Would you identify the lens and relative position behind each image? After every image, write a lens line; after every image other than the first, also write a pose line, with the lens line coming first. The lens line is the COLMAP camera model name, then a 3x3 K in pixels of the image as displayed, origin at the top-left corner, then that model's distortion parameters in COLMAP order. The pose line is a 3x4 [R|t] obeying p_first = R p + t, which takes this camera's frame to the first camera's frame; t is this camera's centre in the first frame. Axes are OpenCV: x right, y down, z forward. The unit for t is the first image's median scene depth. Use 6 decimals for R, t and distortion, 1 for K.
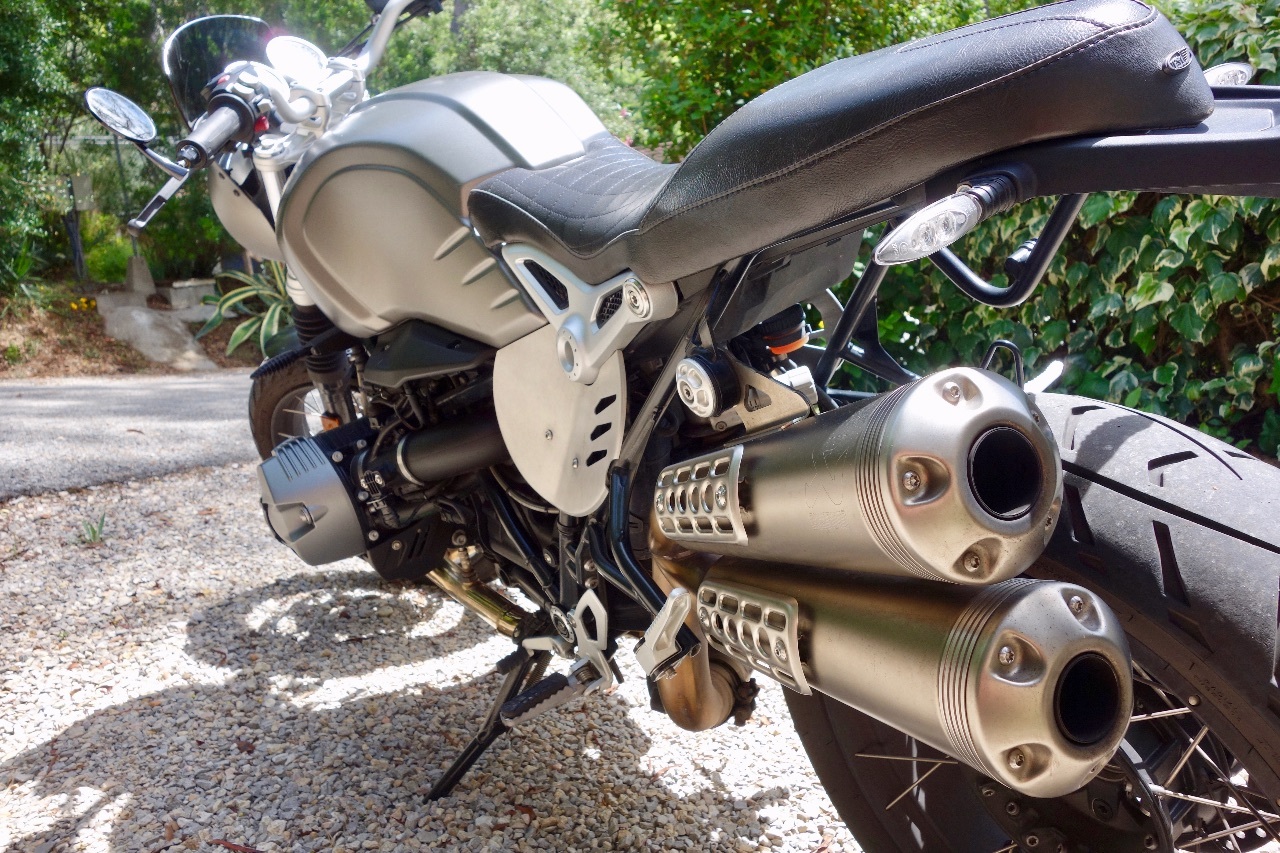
lens RADIAL K [[1001.2, 0, 638.2], [0, 1001.2, 422.8], [0, 0, 1]] dist [0.008643, -0.016496]
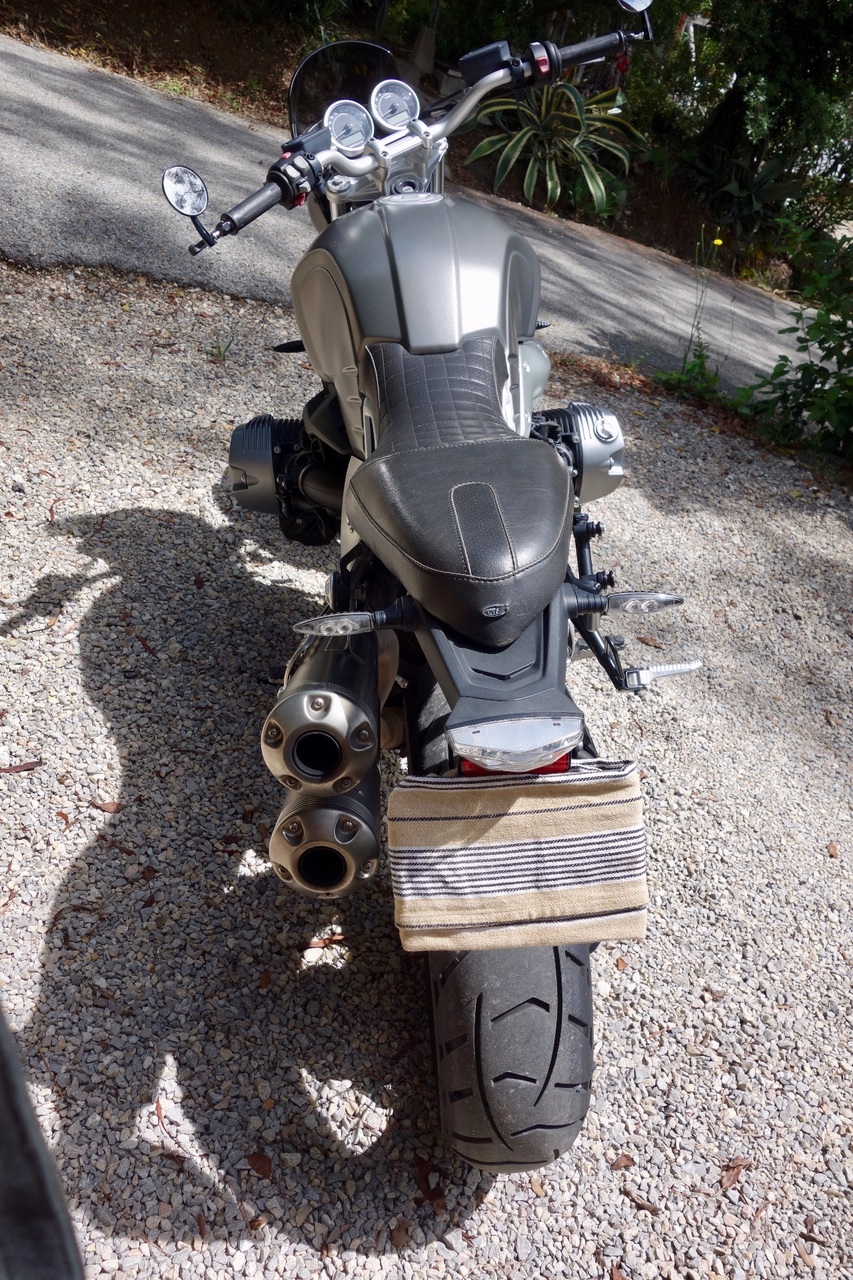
lens RADIAL K [[1001.2, 0, 425.8], [0, 1001.2, 642.8], [0, 0, 1]] dist [0.008643, -0.016496]
pose [[0.829559, 0.497385, -0.253851, 0.275638], [-0.373454, 0.832119, 0.410012, -0.301518], [0.415168, -0.245327, 0.876042, -0.157371]]
